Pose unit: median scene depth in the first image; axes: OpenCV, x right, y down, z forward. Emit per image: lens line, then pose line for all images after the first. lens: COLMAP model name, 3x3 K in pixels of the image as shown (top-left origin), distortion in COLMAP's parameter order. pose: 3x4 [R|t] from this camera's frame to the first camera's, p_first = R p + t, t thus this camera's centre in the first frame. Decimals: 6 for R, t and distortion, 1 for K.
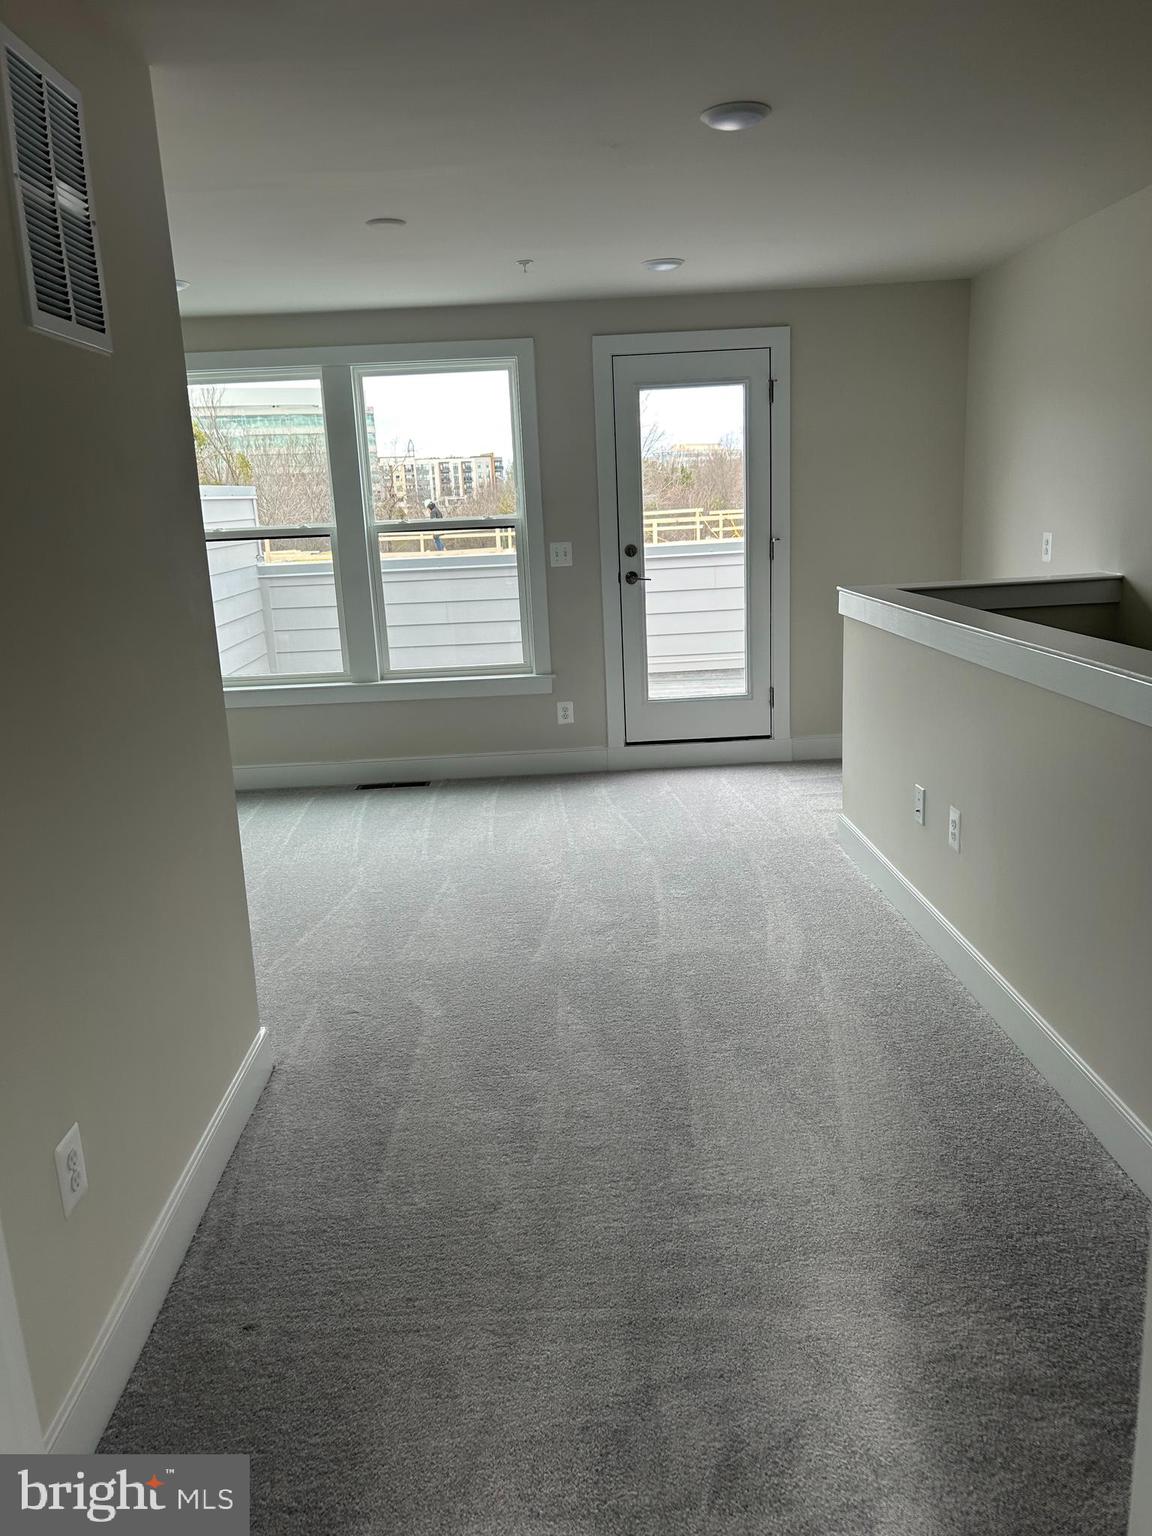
lens RADIAL K [[1142.2, 0, 576.0], [0, 1142.2, 768.0], [0, 0, 1]] dist [0.116259, 0.000656]
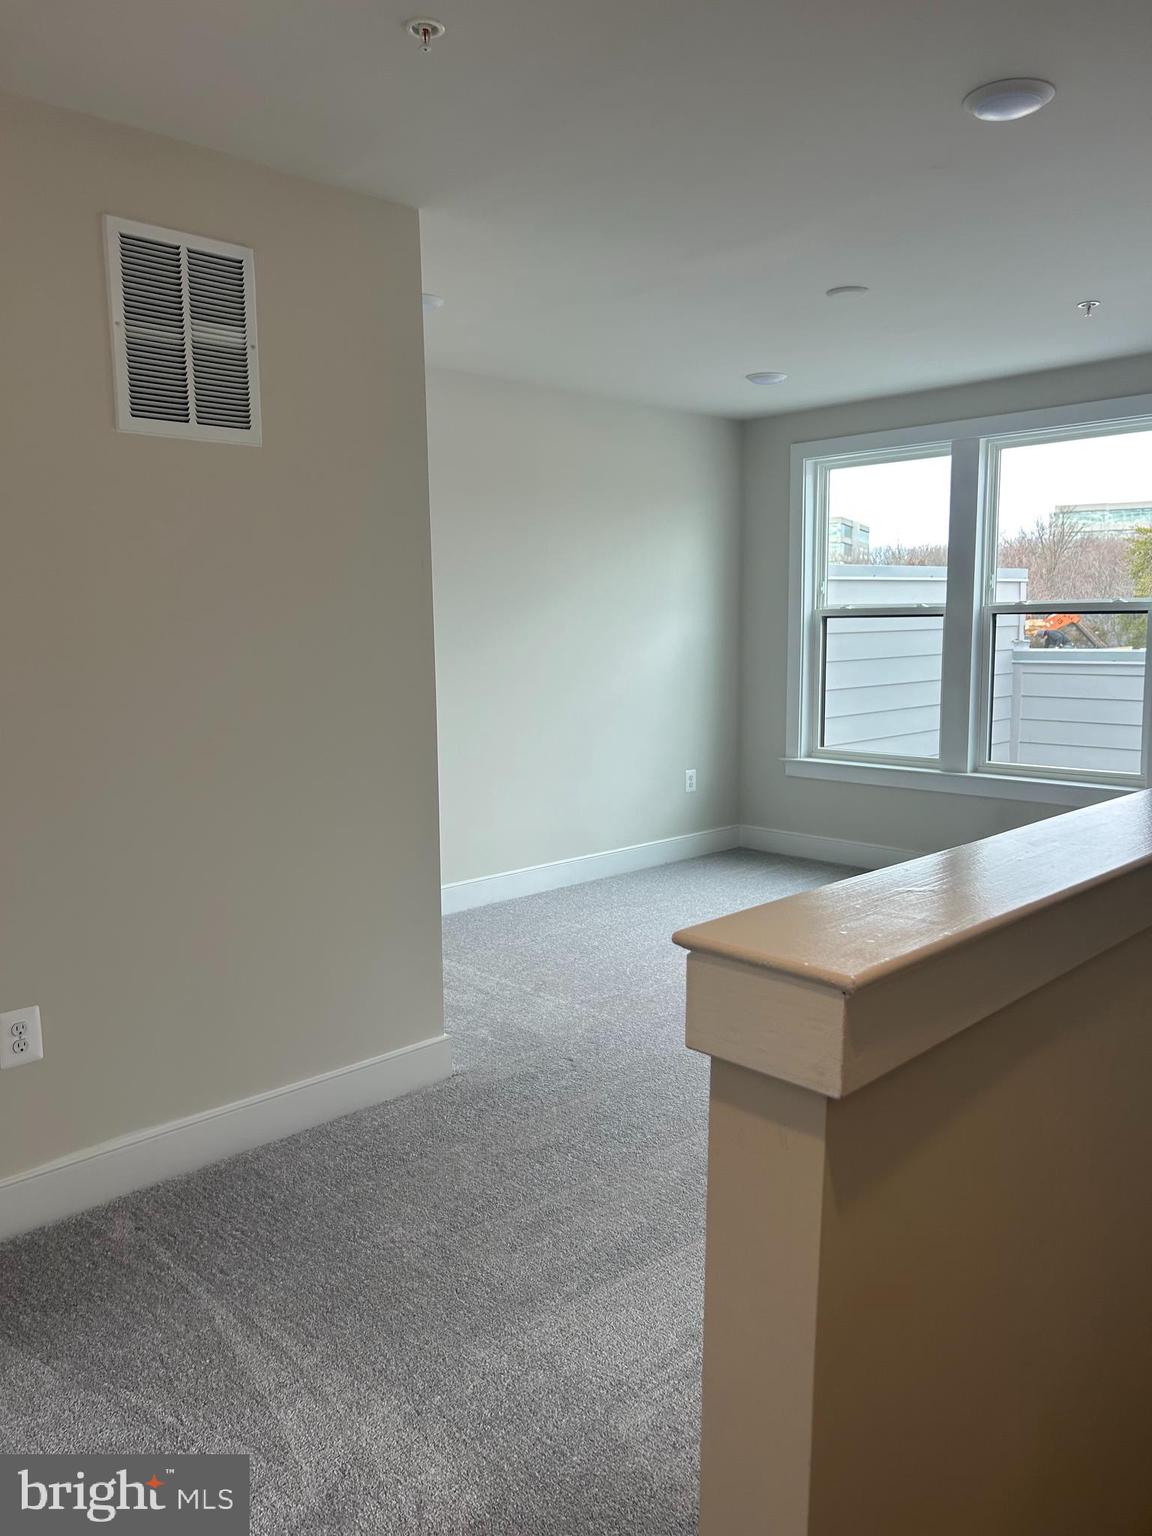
lens RADIAL K [[1142.2, 0, 576.0], [0, 1142.2, 768.0], [0, 0, 1]] dist [0.116259, 0.000656]
pose [[0.717841, 0.126908, -0.684543, 0.247339], [-0.176495, 0.984298, -0.002601, -0.022880], [0.673464, 0.122686, 0.728968, 0.121804]]
